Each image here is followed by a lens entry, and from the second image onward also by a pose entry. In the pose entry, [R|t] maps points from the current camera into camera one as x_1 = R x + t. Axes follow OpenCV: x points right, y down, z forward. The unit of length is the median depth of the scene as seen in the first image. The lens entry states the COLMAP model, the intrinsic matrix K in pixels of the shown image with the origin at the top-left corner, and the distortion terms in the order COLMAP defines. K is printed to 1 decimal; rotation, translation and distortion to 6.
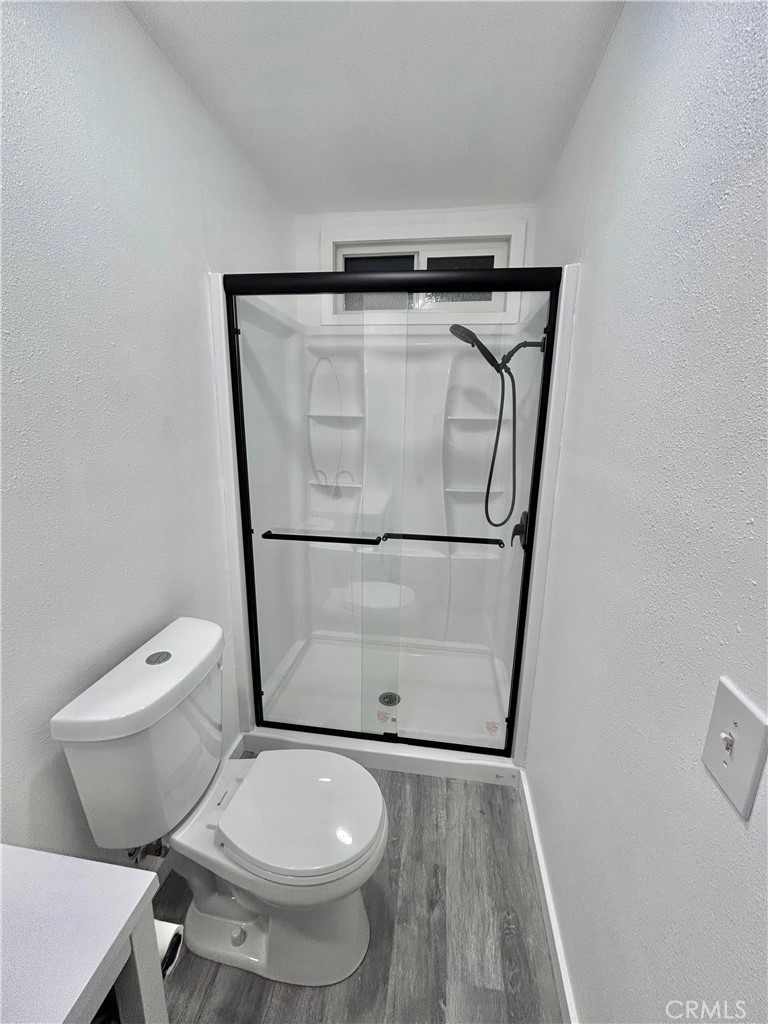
lens RADIAL K [[417.4, 0, 387.9], [0, 417.4, 513.7], [0, 0, 1]] dist [-0.005386, 0.001136]
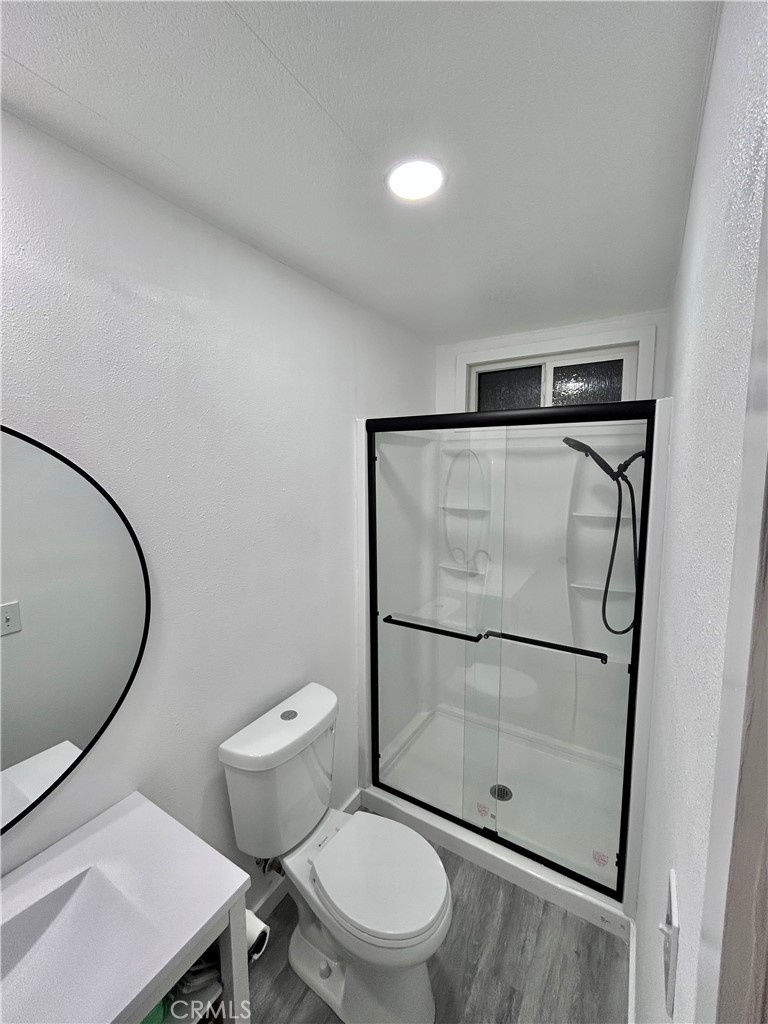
lens RADIAL K [[417.4, 0, 383.4], [0, 417.4, 512.3], [0, 0, 1]] dist [-0.005386, 0.001136]
pose [[0.914922, 0.022816, -0.402985, 0.174653], [-0.072792, 0.991358, -0.109136, -0.121042], [0.397012, 0.129185, 0.908676, -0.134166]]
